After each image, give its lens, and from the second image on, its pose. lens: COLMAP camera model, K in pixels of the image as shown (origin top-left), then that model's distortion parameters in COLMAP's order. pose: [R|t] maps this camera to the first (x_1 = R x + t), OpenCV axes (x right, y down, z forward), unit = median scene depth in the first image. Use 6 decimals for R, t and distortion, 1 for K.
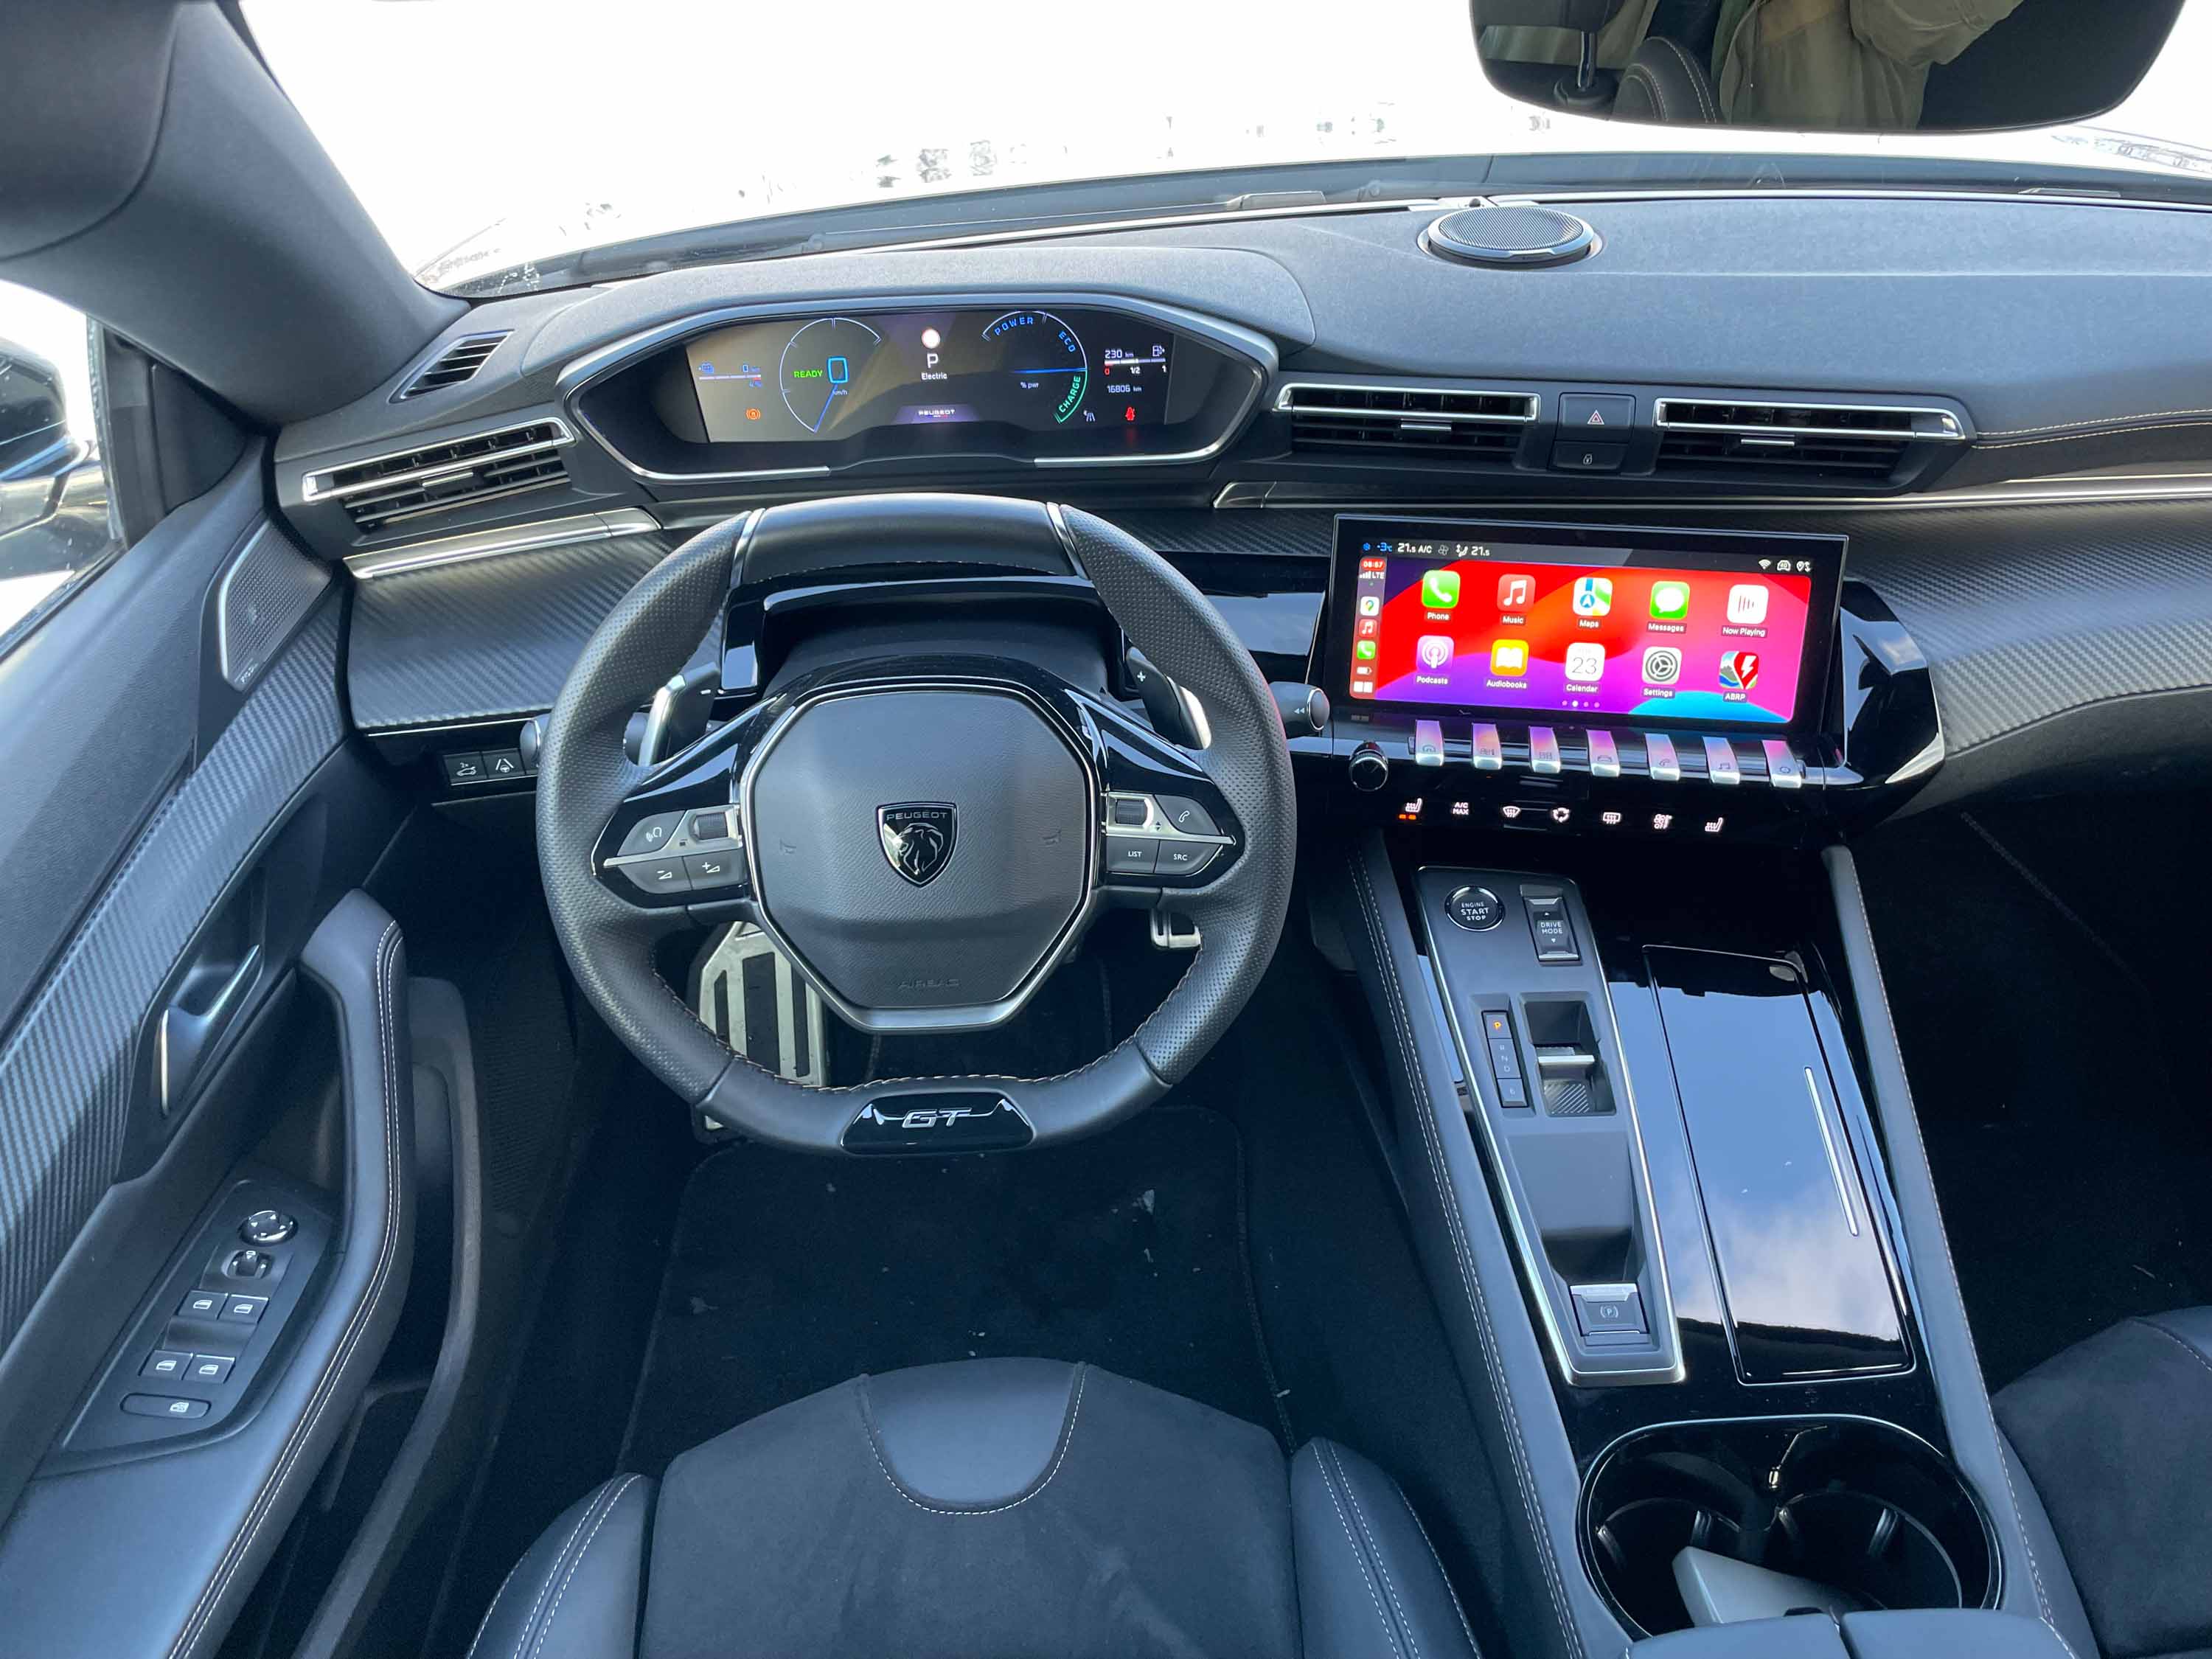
lens RADIAL K [[1691.5, 0, 1106.0], [0, 1691.5, 829.5], [0, 0, 1]] dist [0.099069, -0.142528]
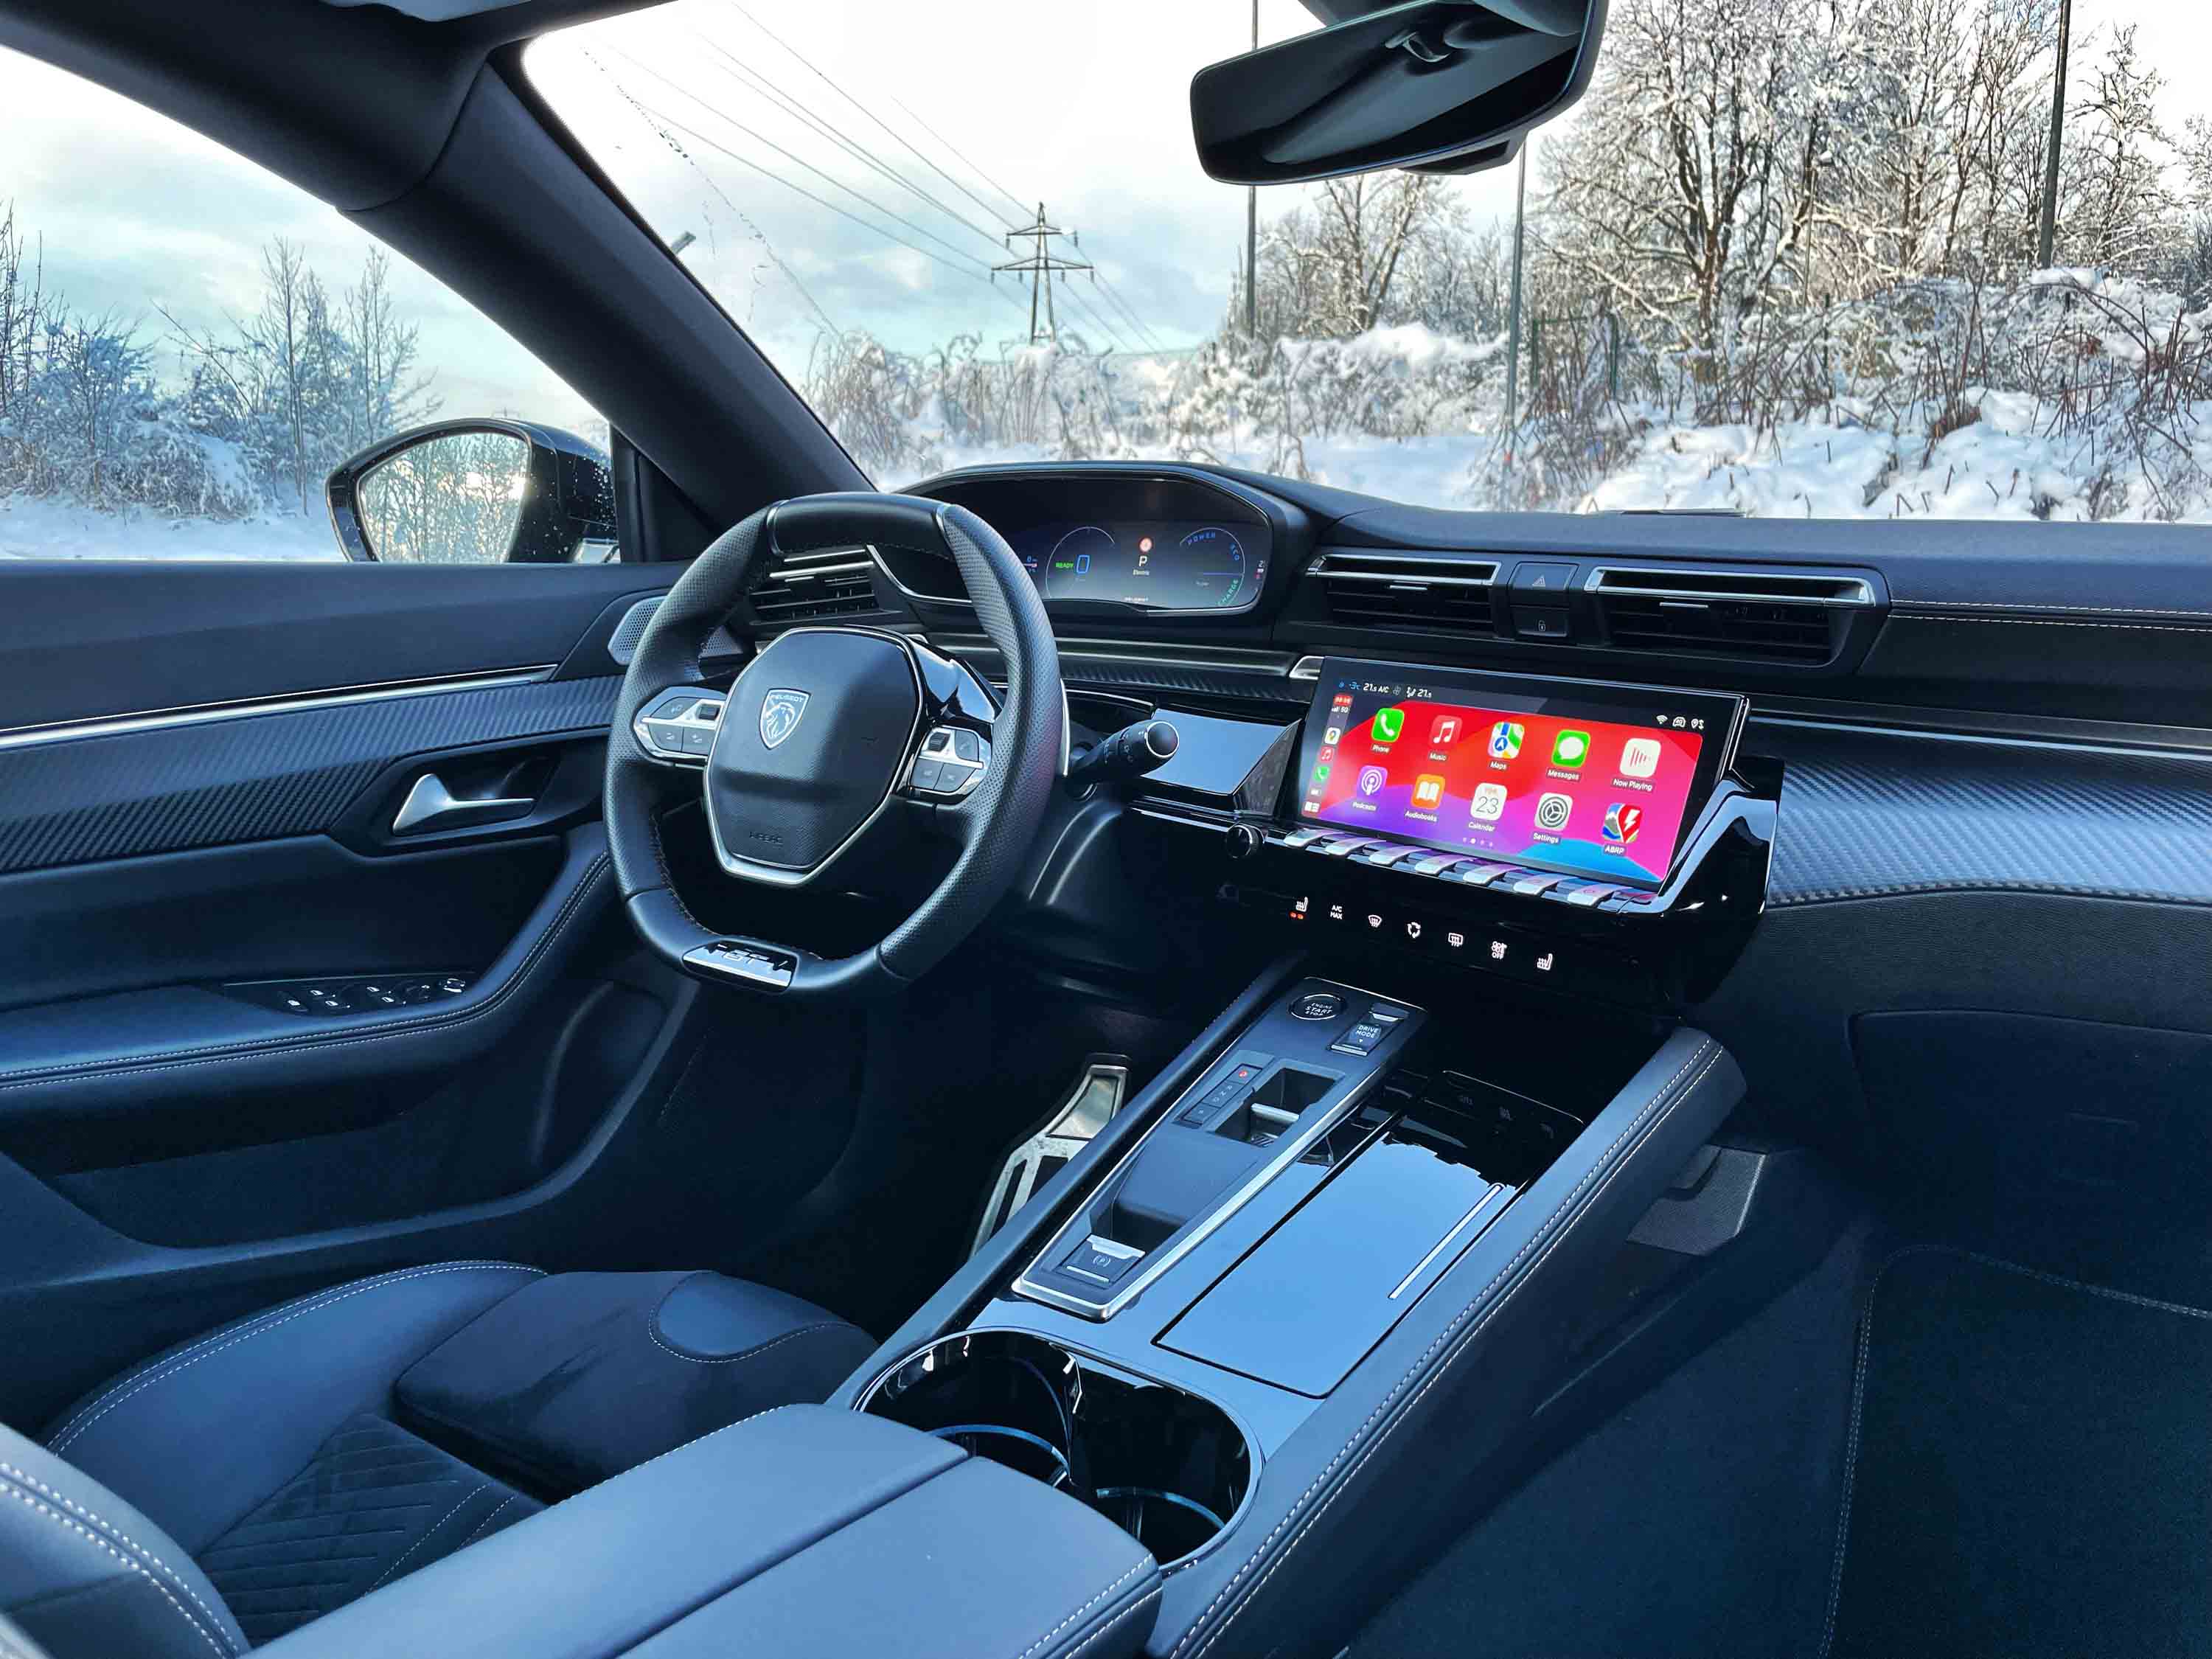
lens RADIAL K [[1691.5, 0, 1106.0], [0, 1691.5, 829.5], [0, 0, 1]] dist [0.099069, -0.142528]
pose [[0.774393, 0.137723, -0.617533, 0.735514], [-0.384421, 0.877628, -0.286339, 0.294427], [0.502529, 0.459132, 0.732573, 0.156128]]
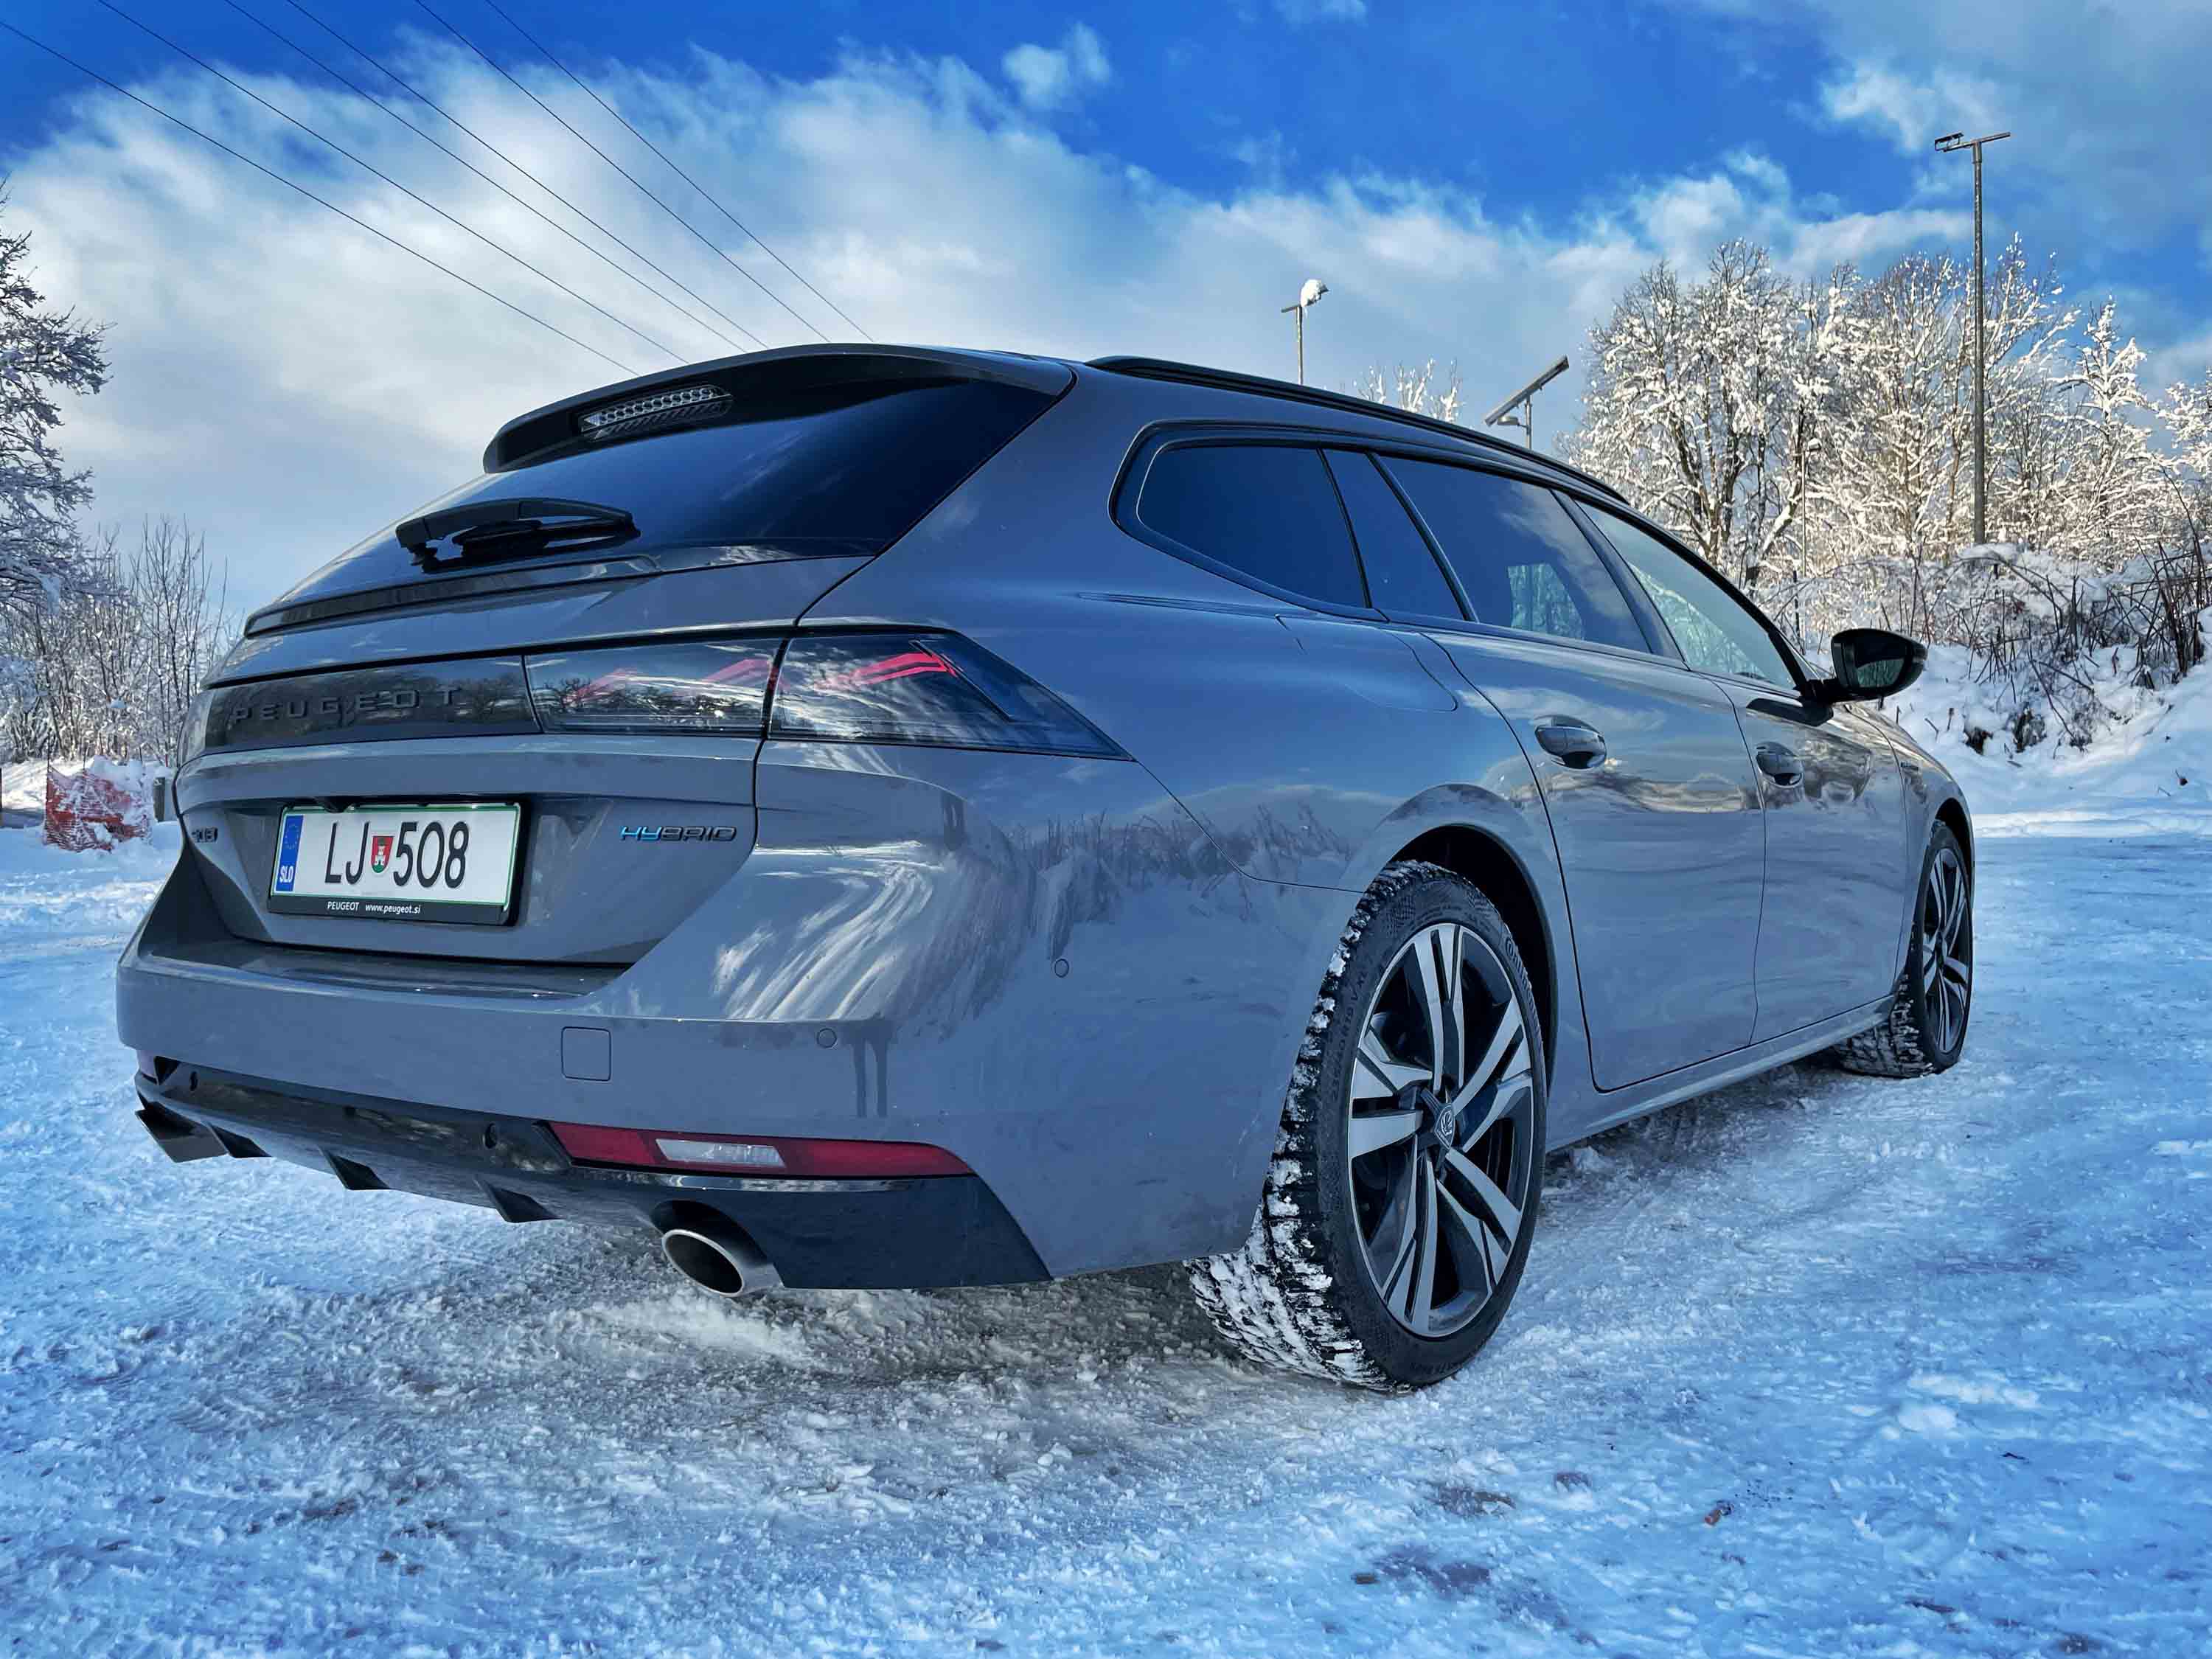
lens RADIAL K [[1691.5, 0, 1106.0], [0, 1691.5, 829.5], [0, 0, 1]] dist [0.099069, -0.142528]
pose [[0.756205, 0.020874, -0.654001, 0.824998], [-0.375451, 0.832427, -0.407556, 0.391797], [0.535901, 0.553741, 0.637323, 0.036021]]
